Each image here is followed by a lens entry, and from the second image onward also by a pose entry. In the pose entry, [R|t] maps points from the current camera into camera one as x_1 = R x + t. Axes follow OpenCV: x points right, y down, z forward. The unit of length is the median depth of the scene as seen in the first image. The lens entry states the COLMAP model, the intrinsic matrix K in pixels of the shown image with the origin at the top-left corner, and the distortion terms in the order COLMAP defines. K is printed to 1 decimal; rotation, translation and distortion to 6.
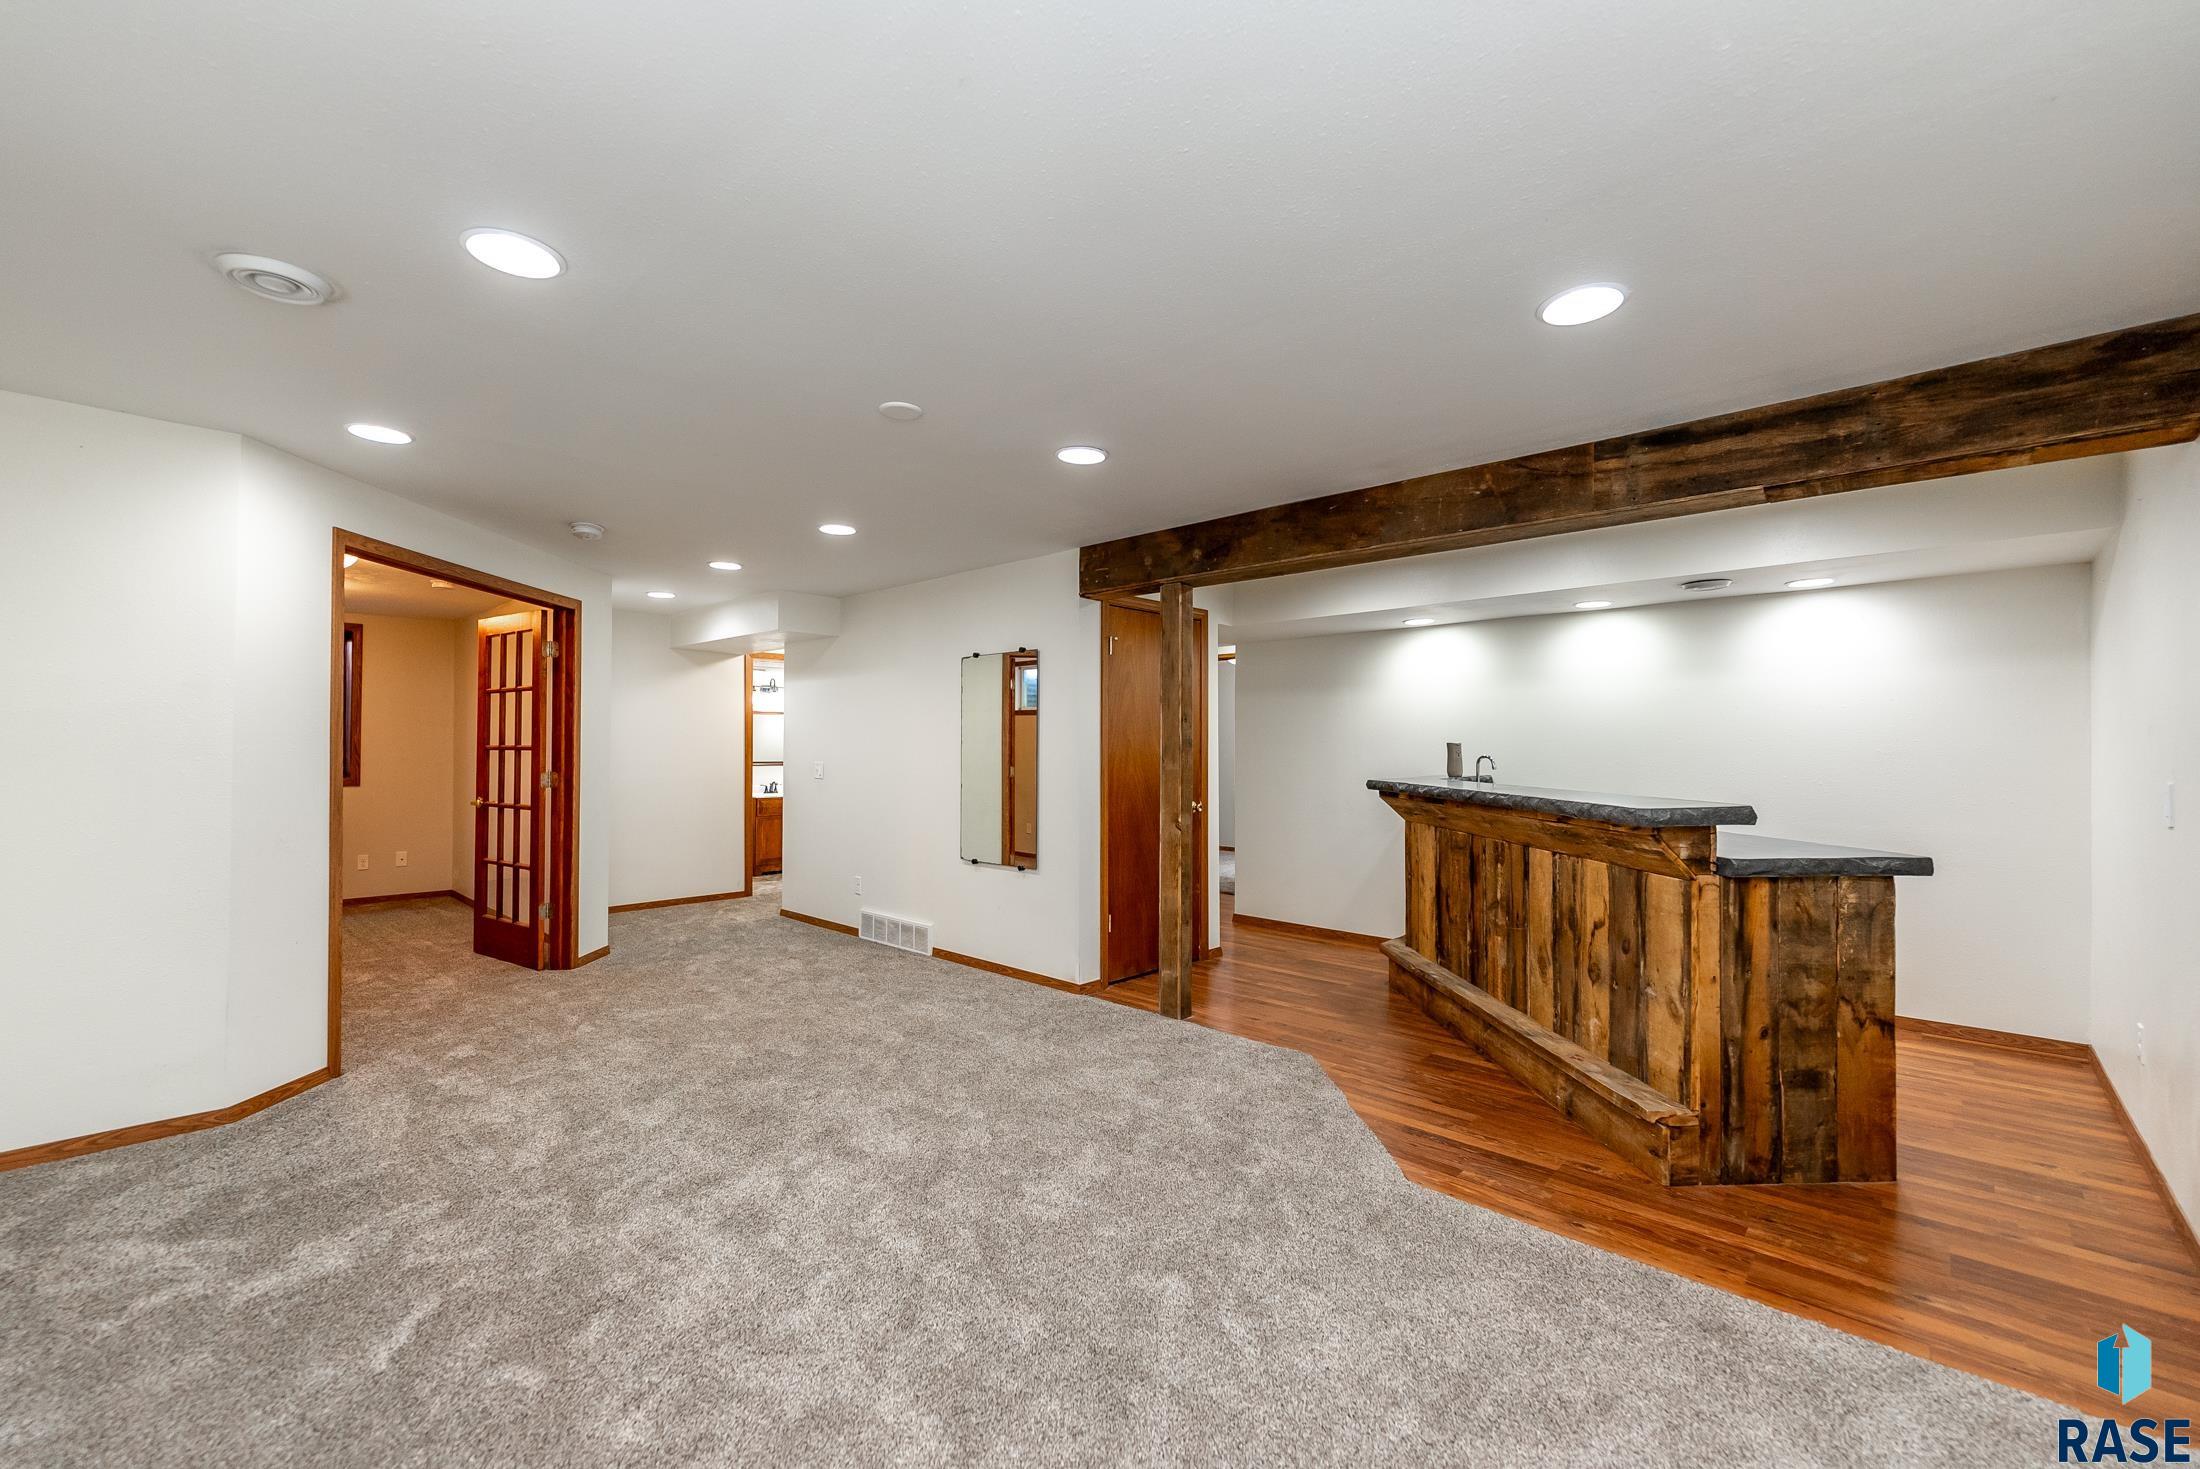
lens RADIAL K [[906.7, 0, 1103.7], [0, 906.7, 743.2], [0, 0, 1]] dist [-0.002217, -0.000116]
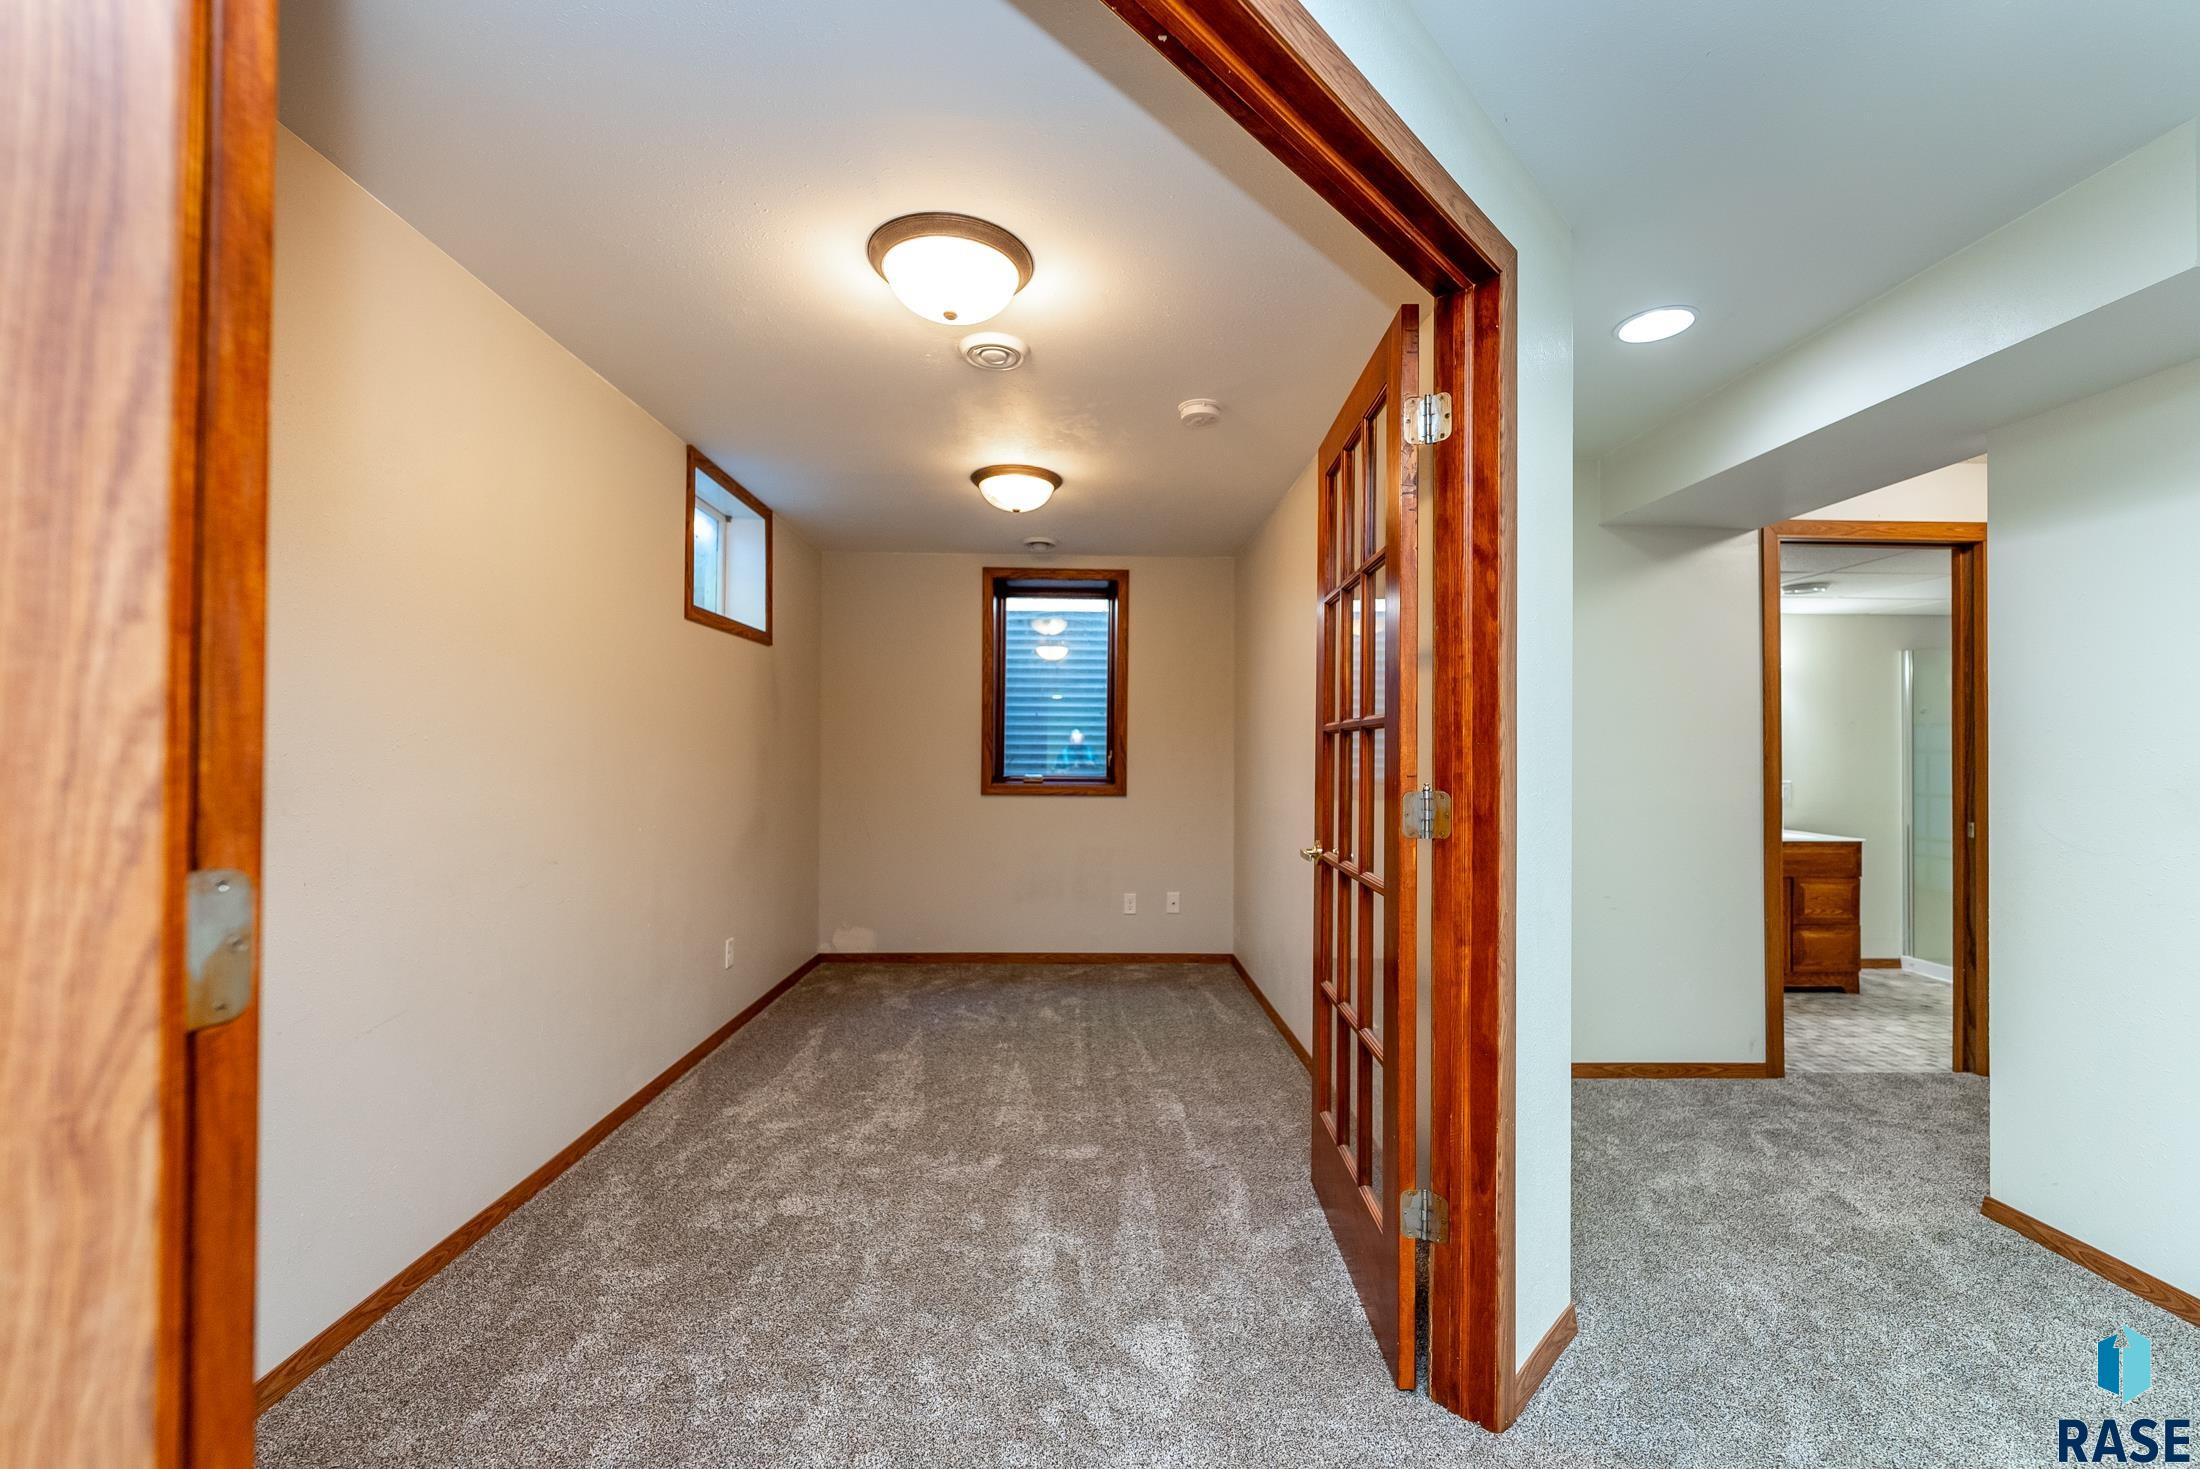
lens RADIAL K [[906.7, 0, 1103.7], [0, 906.7, 743.2], [0, 0, 1]] dist [-0.002217, -0.000116]
pose [[0.702553, -0.007006, -0.711597, -0.427041], [-0.000407, 0.999947, -0.010246, 0.016392], [0.711631, 0.007488, 0.702514, 0.636921]]
